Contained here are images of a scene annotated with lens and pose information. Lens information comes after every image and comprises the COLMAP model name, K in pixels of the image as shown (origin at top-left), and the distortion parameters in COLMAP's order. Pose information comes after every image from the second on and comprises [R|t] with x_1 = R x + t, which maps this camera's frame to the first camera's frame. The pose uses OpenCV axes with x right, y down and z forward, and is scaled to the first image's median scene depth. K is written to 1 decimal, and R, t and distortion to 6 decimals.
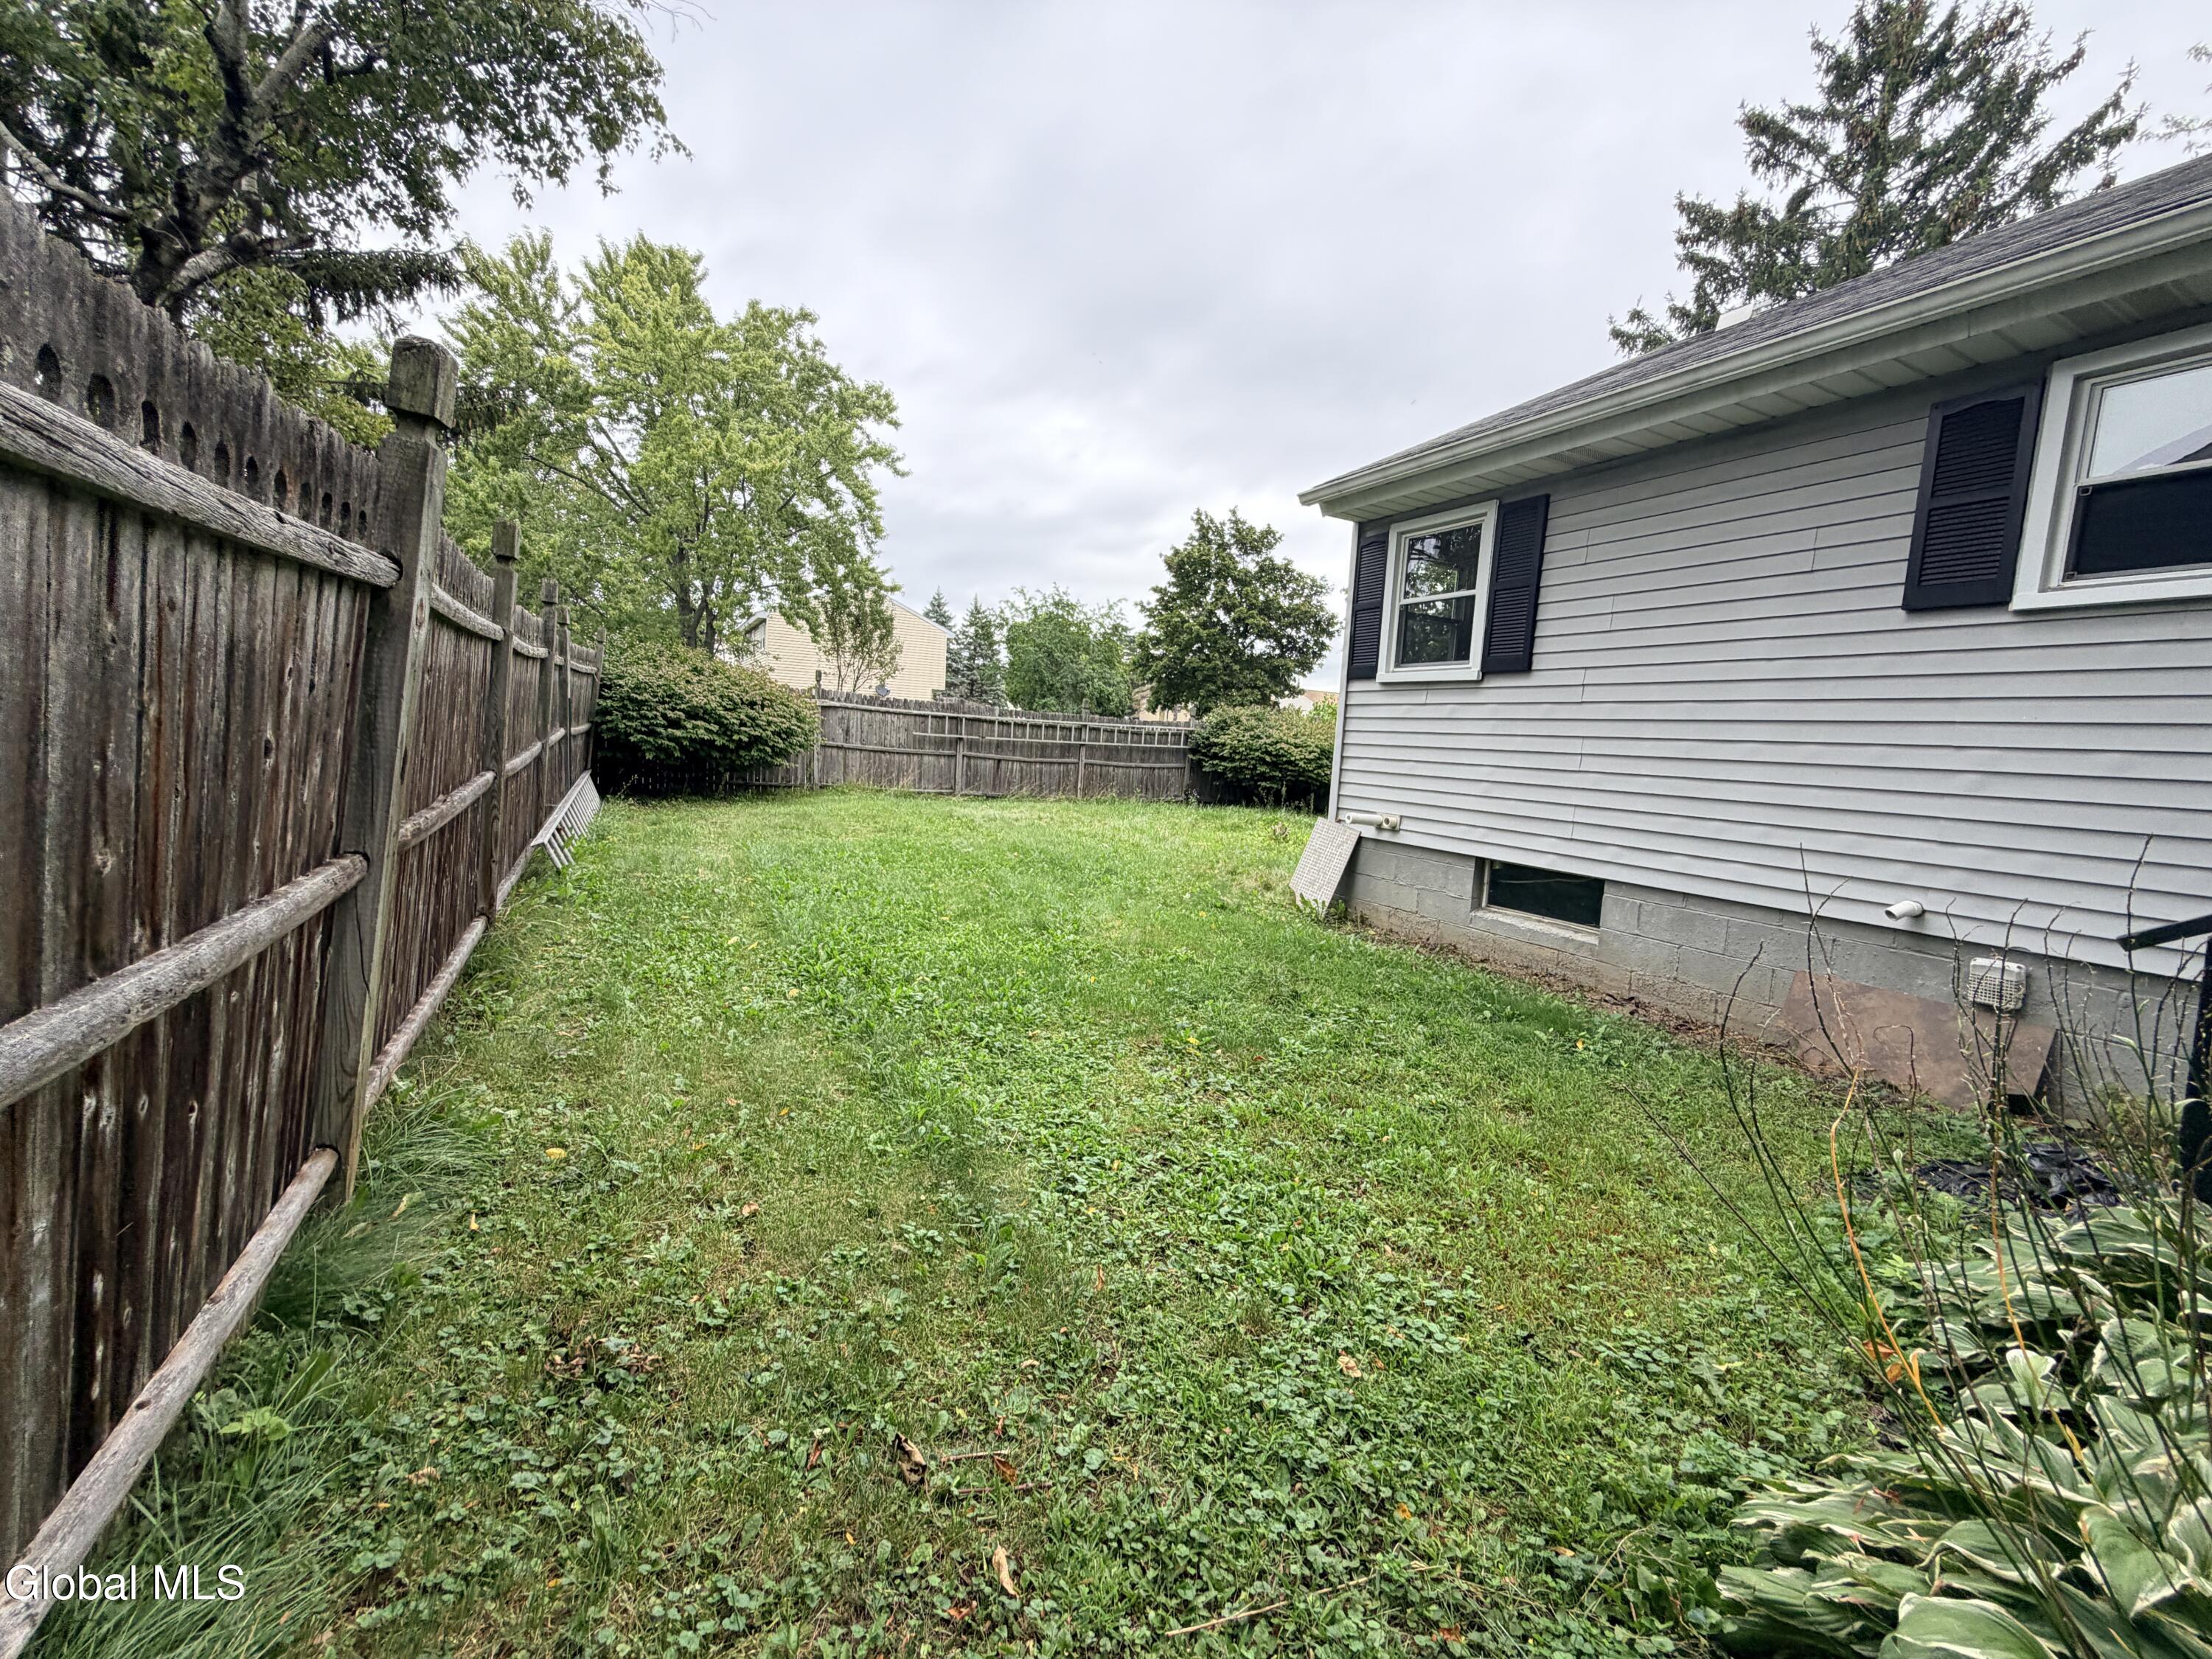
lens RADIAL K [[884.3, 0, 1094.5], [0, 884.3, 822.1], [0, 0, 1]] dist [0.000653, -0.000125]
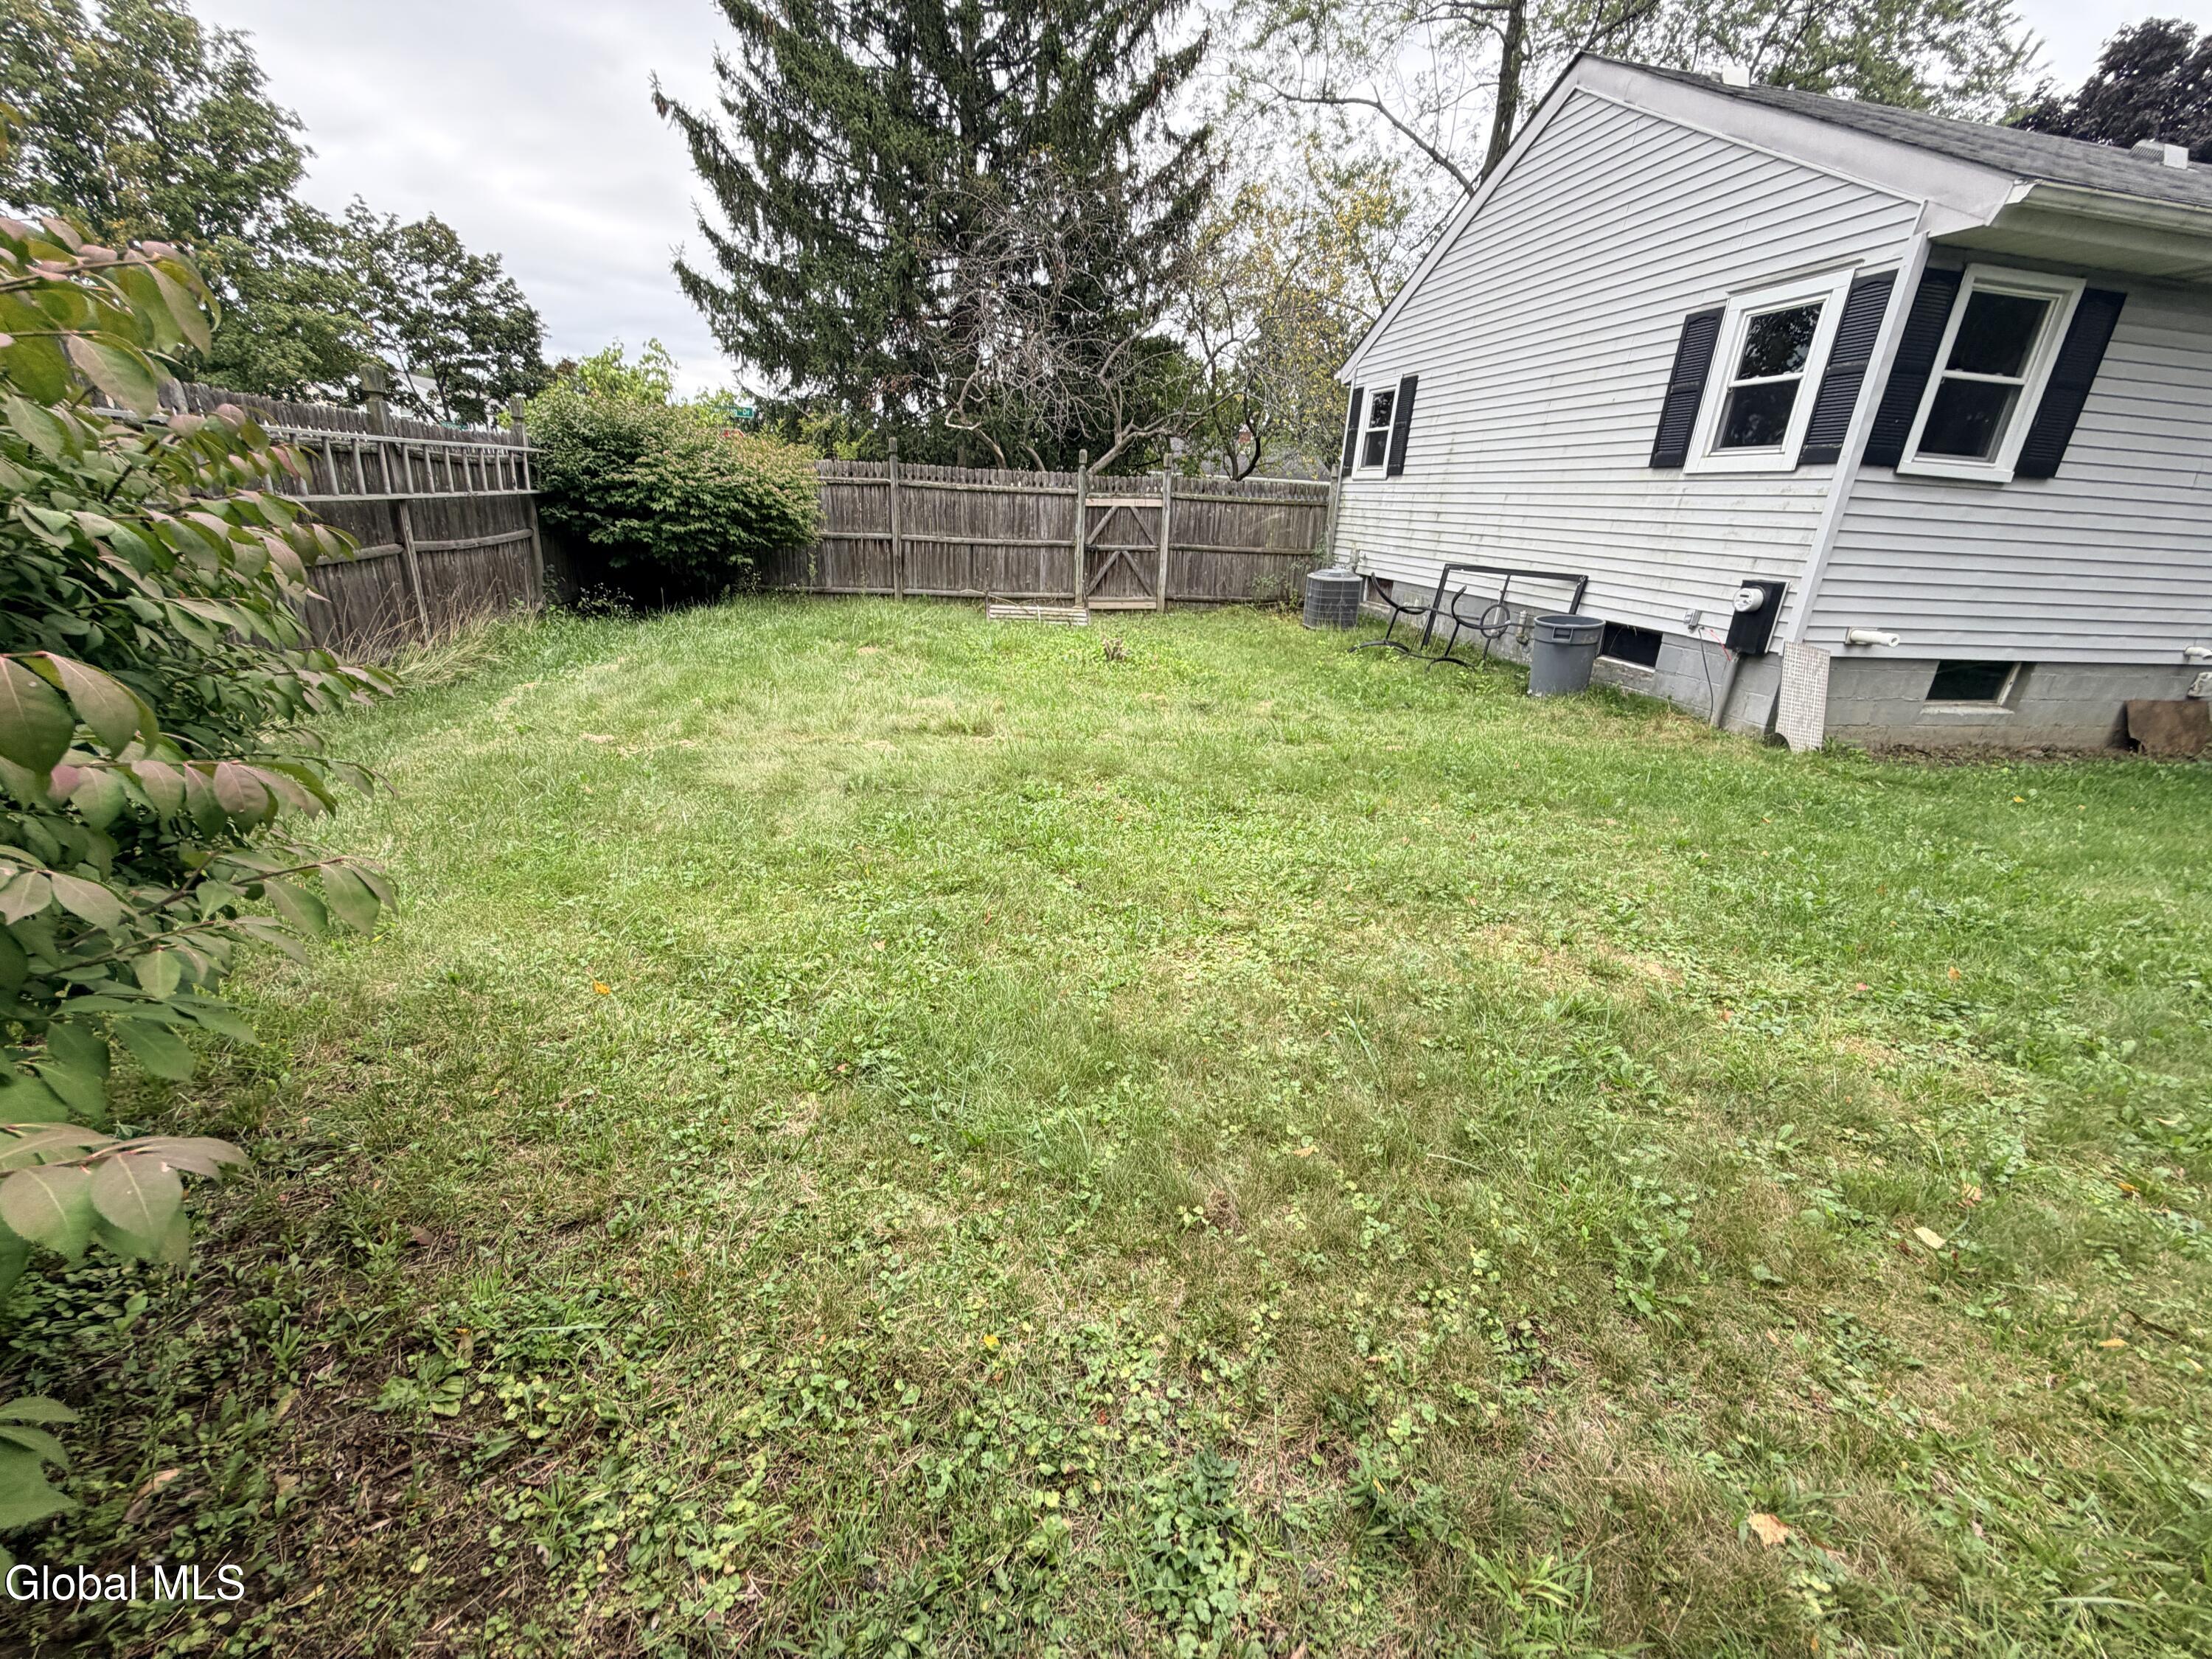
lens RADIAL K [[884.3, 0, 1096.8], [0, 884.3, 825.8], [0, 0, 1]] dist [0.000653, -0.000125]
pose [[0.282113, -0.372931, 0.883932, -0.285087], [0.057746, 0.926286, 0.372370, -0.075586], [-0.957642, -0.054007, 0.282852, 0.545533]]
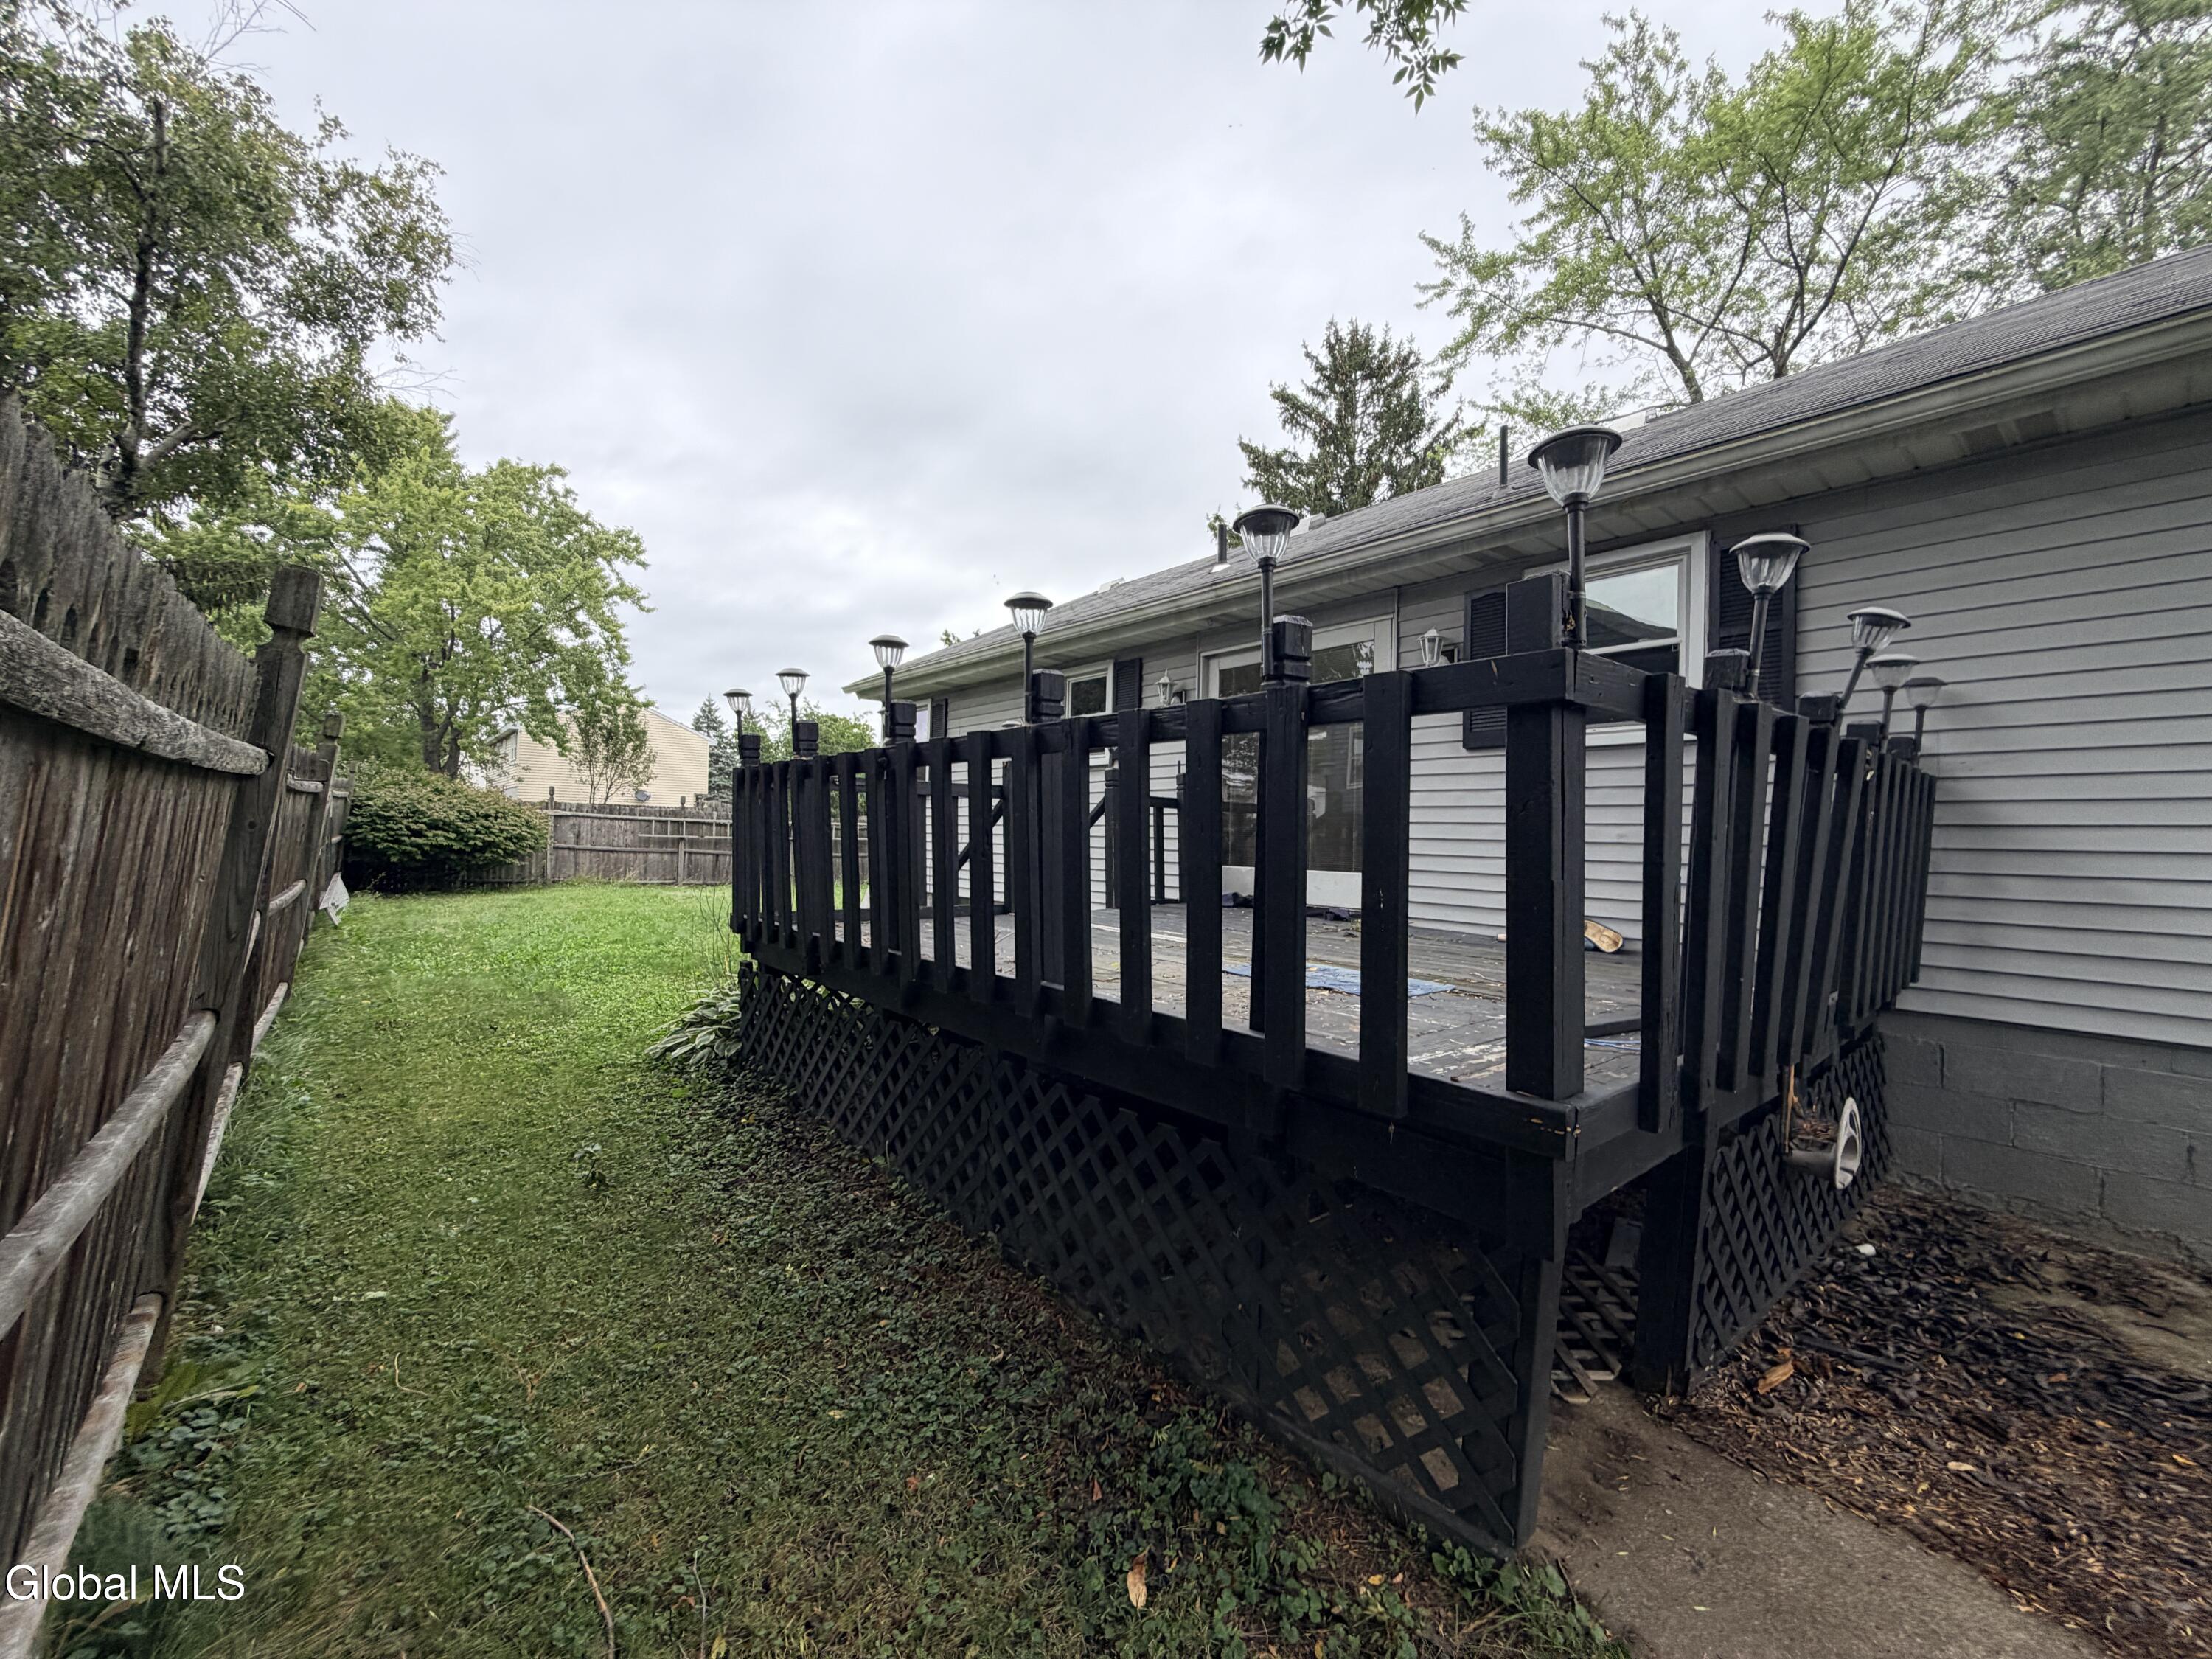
lens RADIAL K [[884.3, 0, 1100.4], [0, 884.3, 823.1], [0, 0, 1]] dist [0.000653, -0.000125]
pose [[0.975207, -0.029658, 0.219299, 0.118775], [0.052354, 0.993767, -0.098415, 0.029145], [-0.215014, 0.107456, 0.970681, -0.259699]]
